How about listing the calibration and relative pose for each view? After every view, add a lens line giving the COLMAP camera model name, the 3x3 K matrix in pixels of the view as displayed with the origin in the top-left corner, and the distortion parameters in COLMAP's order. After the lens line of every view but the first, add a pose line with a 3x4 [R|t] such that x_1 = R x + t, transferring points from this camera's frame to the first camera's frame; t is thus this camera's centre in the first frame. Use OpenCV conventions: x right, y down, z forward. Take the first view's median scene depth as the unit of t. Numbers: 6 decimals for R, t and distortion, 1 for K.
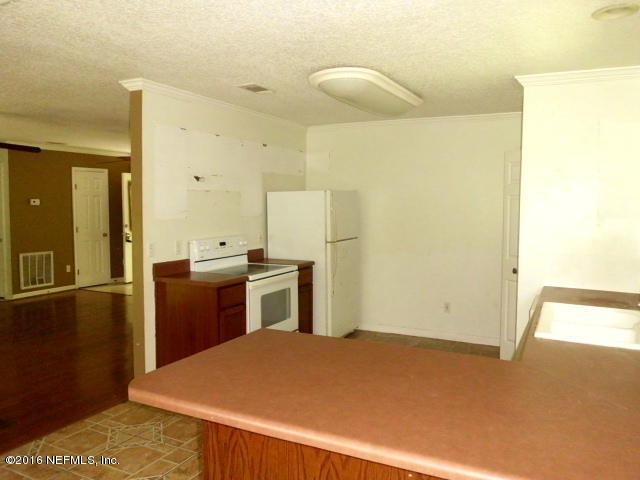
lens RADIAL K [[512.5, 0, 318.9], [0, 512.5, 236.9], [0, 0, 1]] dist [-0.032256, -0.006156]
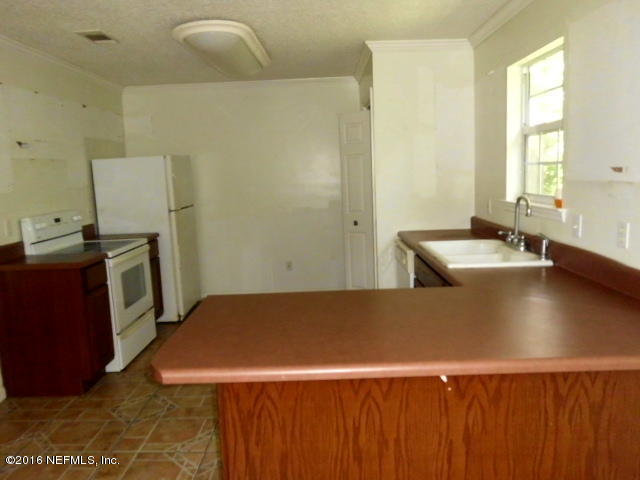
lens RADIAL K [[512.5, 0, 319.3], [0, 512.5, 241.0], [0, 0, 1]] dist [-0.032256, -0.006156]
pose [[0.893749, -0.096948, 0.437966, -0.182153], [0.069261, 0.994482, 0.078799, 0.011545], [-0.443189, -0.040093, 0.895531, 0.044265]]
